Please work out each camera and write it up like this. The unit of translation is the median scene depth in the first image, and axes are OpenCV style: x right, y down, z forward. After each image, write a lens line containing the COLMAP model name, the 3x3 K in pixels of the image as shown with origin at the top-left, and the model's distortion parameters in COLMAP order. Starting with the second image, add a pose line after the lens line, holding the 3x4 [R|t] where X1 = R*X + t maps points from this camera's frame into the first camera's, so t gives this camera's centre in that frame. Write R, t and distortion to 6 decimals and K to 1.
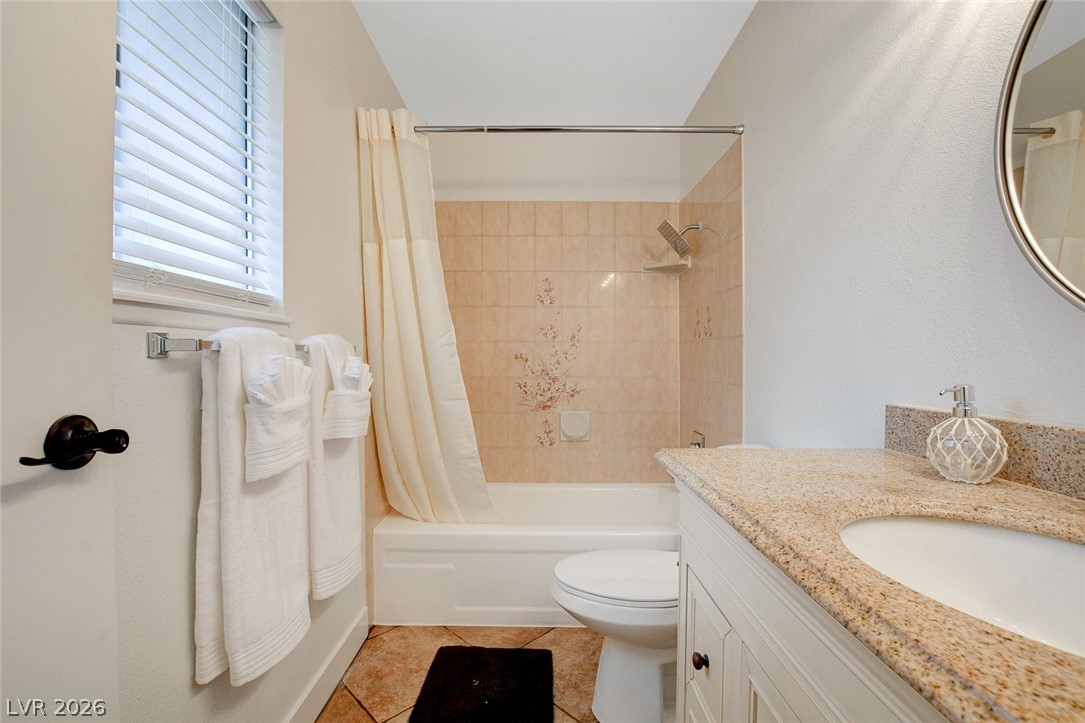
lens RADIAL K [[490.5, 0, 541.6], [0, 490.5, 359.3], [0, 0, 1]] dist [-0.036454, 0.006703]
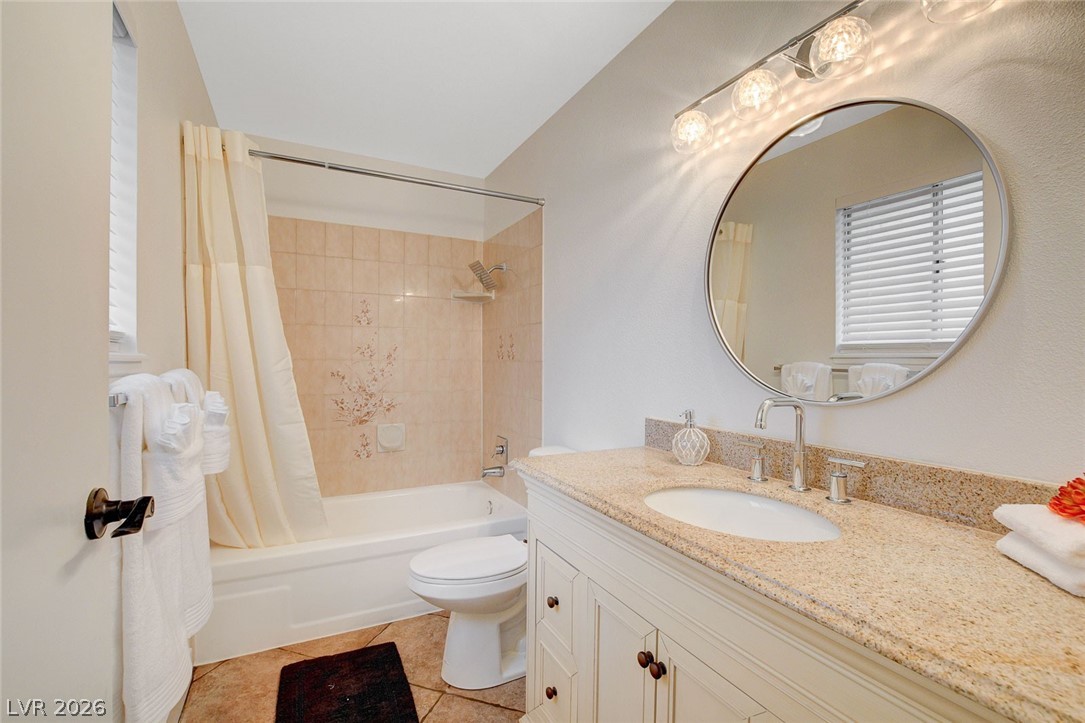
lens RADIAL K [[474.8, 0, 544.3], [0, 474.8, 358.4], [0, 0, 1]] dist [-0.027711, 0.006447]
pose [[0.886714, 0.004543, 0.462296, -0.178350], [-0.003412, 0.999989, -0.003281, -0.056967], [-0.462306, 0.001332, 0.886719, -0.132239]]
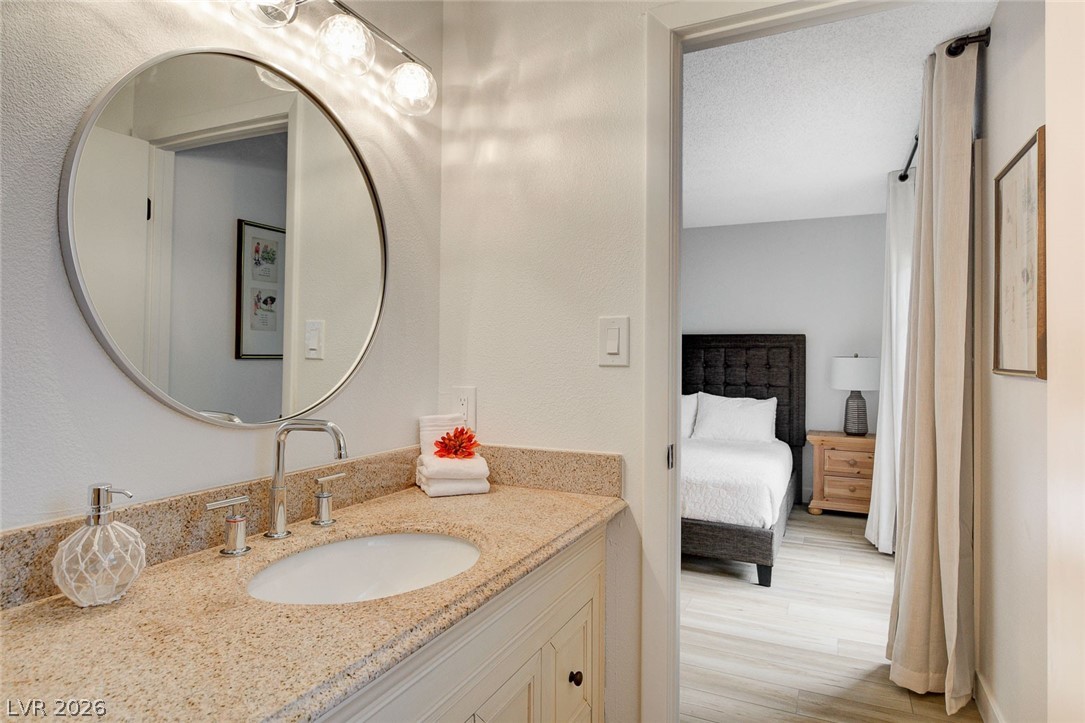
lens RADIAL K [[622.9, 0, 538.5], [0, 622.9, 345.7], [0, 0, 1]] dist [-0.005123, 0.001124]
pose [[-0.901889, -0.000483, 0.431968, -0.116315], [-0.007888, 0.999851, -0.015350, -0.077706], [-0.431896, -0.017251, -0.901758, 0.734920]]
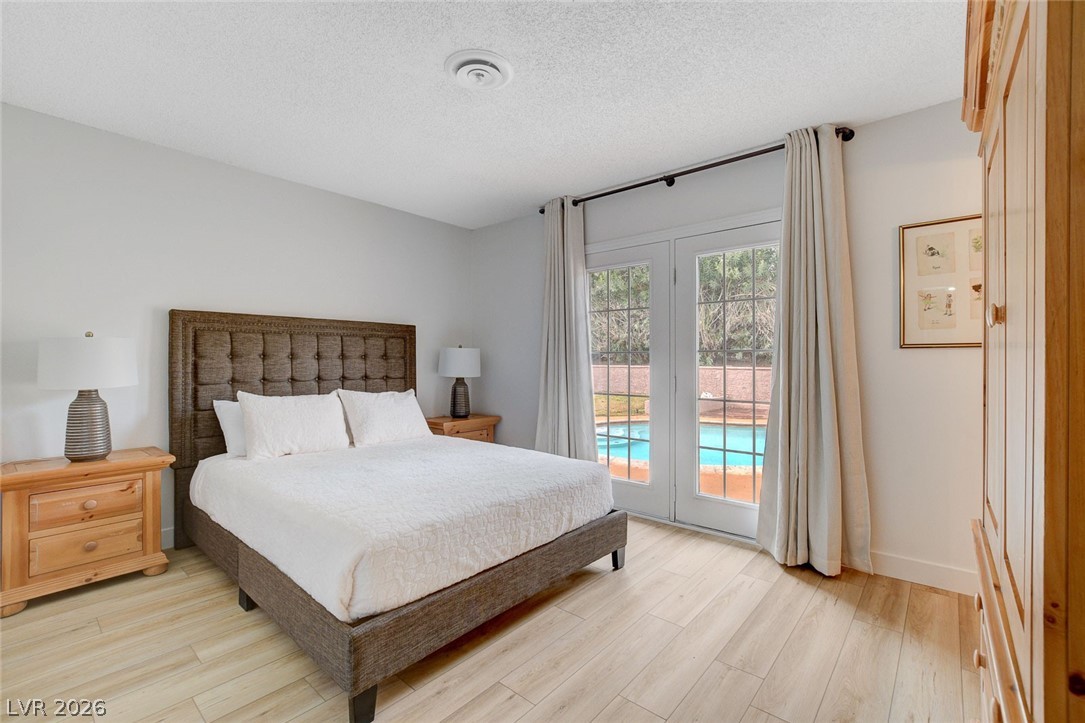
lens RADIAL K [[474.8, 0, 544.3], [0, 474.8, 358.4], [0, 0, 1]] dist [-0.027711, 0.006447]
pose [[-0.660722, 0.001514, -0.750629, 1.309766], [0.003438, 0.999994, -0.001009, -0.023435], [0.750623, -0.003247, -0.660723, -0.491889]]
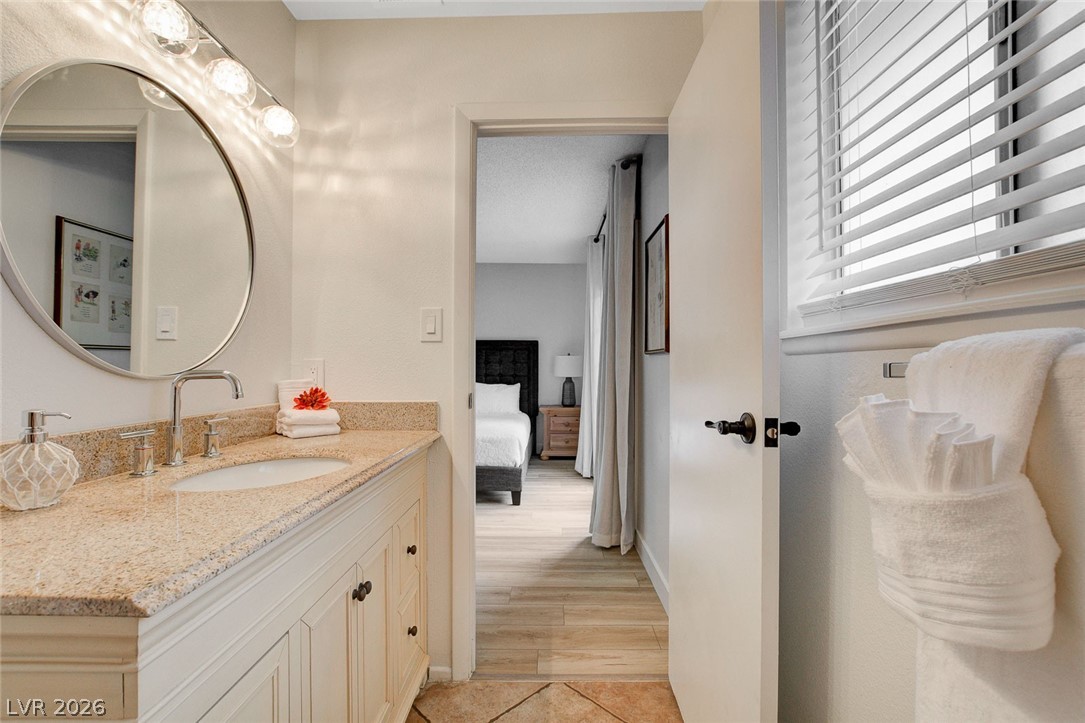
lens RADIAL K [[474.8, 0, 544.3], [0, 474.8, 358.4], [0, 0, 1]] dist [-0.027711, 0.006447]
pose [[-0.999857, -0.000488, 0.016929, -0.082100], [-0.000707, 0.999916, -0.012953, -0.017930], [-0.016921, -0.012963, -0.999773, 0.866304]]
